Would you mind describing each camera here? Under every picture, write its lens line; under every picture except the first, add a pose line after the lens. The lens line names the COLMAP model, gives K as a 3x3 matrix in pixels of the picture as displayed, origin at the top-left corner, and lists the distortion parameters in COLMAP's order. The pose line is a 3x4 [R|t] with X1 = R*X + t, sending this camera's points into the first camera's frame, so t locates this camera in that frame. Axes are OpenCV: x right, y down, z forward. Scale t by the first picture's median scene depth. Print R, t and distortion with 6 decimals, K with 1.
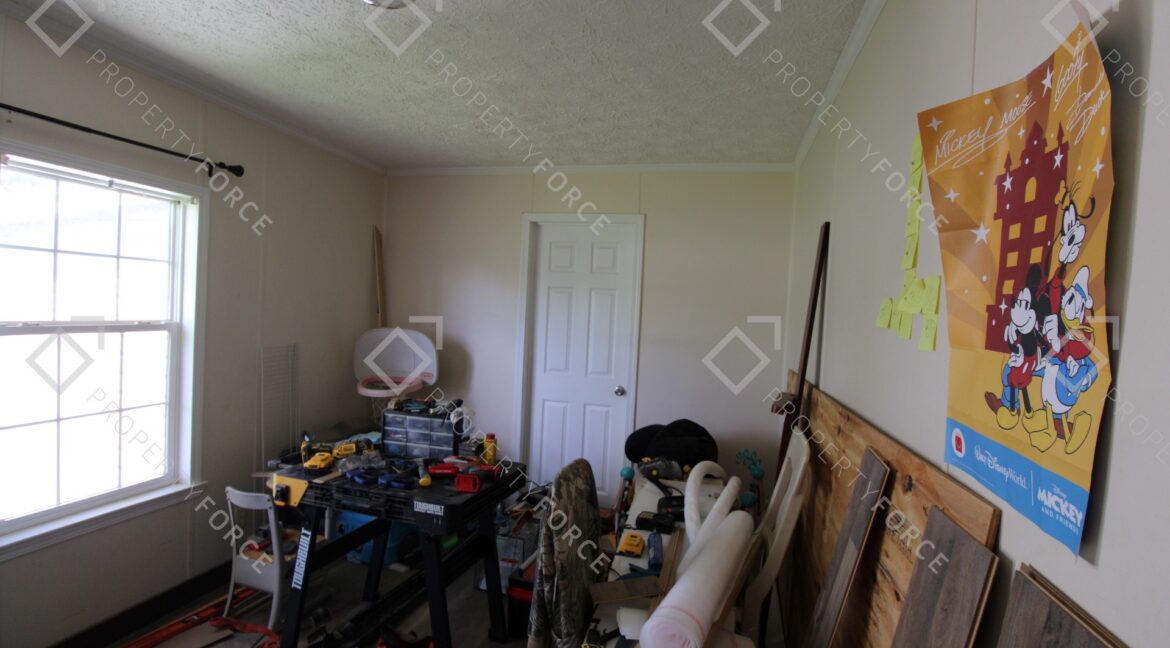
lens RADIAL K [[548.1, 0, 597.9], [0, 548.1, 327.2], [0, 0, 1]] dist [0.001856, -0.013138]
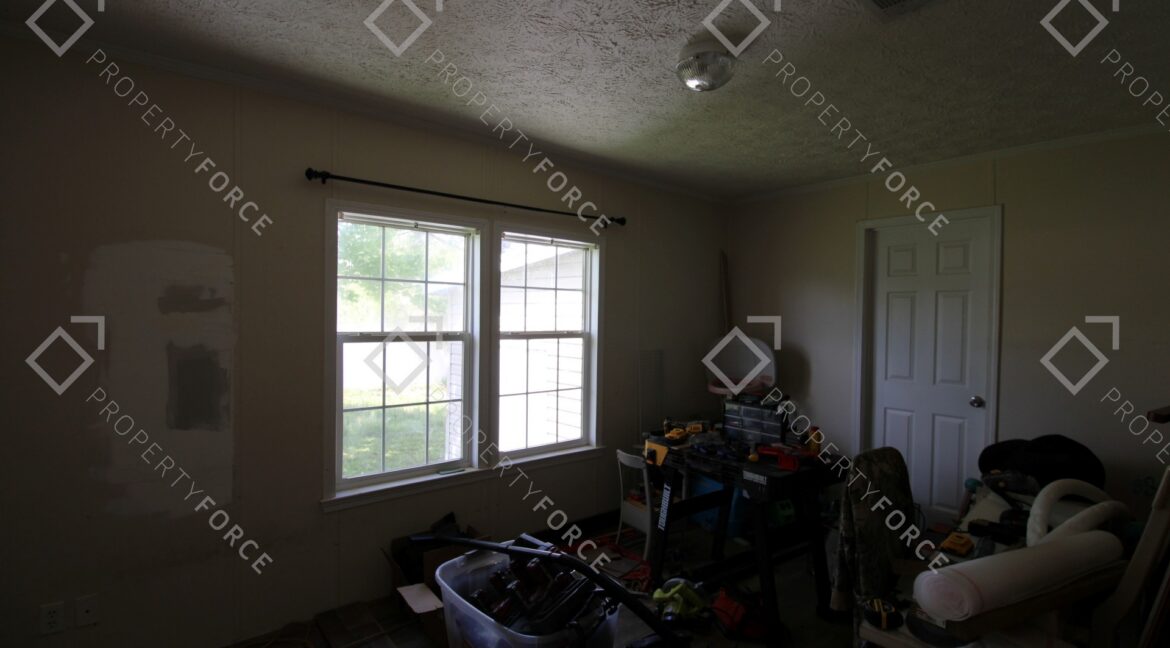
lens RADIAL K [[548.1, 0, 597.9], [0, 548.1, 327.2], [0, 0, 1]] dist [0.001856, -0.013138]
pose [[0.805540, -0.025773, -0.591981, 0.116650], [0.007540, 0.999419, -0.033251, 0.029038], [0.592494, 0.022321, 0.805266, -0.161142]]
